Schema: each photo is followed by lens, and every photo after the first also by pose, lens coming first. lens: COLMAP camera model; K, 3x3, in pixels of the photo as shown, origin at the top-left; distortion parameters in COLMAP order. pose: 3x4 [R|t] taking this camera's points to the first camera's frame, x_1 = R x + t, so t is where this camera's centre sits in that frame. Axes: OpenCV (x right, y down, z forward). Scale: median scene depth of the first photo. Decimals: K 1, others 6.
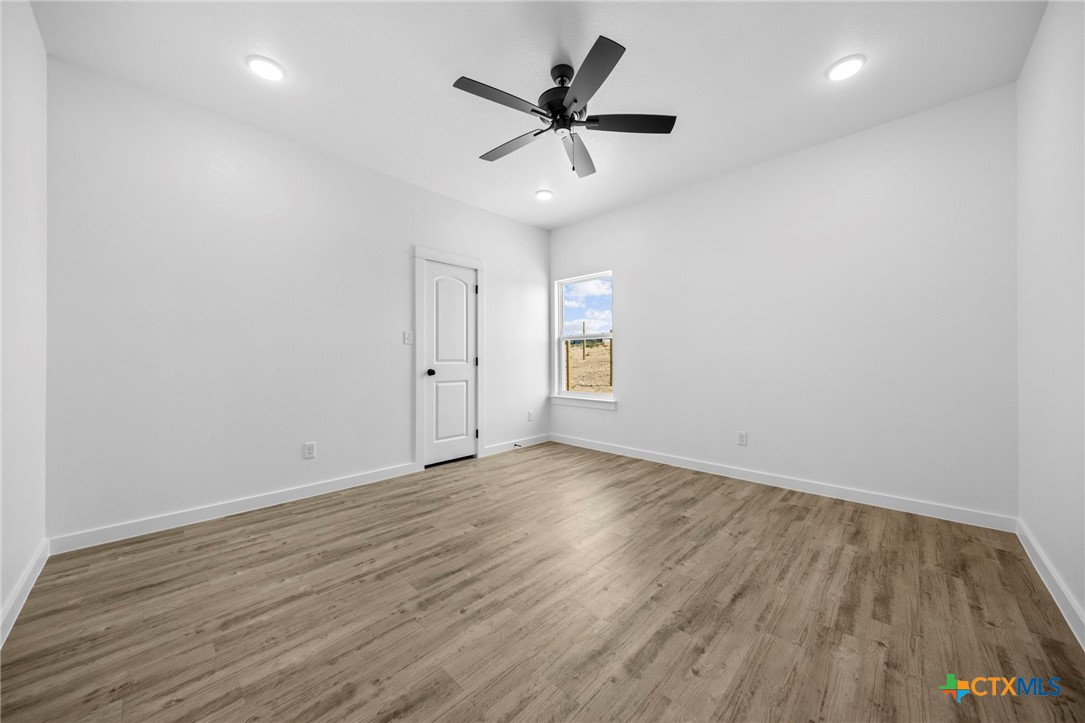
lens RADIAL K [[362.1, 0, 540.0], [0, 362.1, 355.0], [0, 0, 1]] dist [-0.002582, -0.000314]
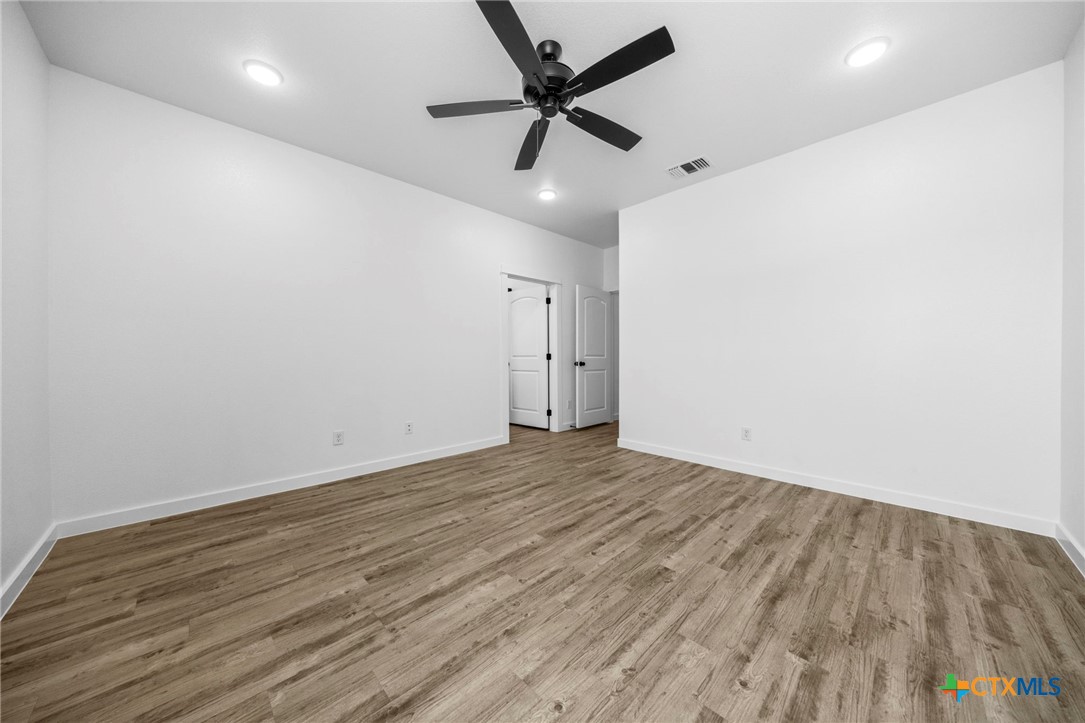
lens RADIAL K [[319.8, 0, 542.5], [0, 319.8, 361.5], [0, 0, 1]] dist [-0.000996, -0.000135]
pose [[-0.999840, 0.003551, 0.017522, 0.075761], [0.003610, 0.999988, 0.003356, 0.048409], [-0.017510, 0.003418, -0.999841, 1.974084]]
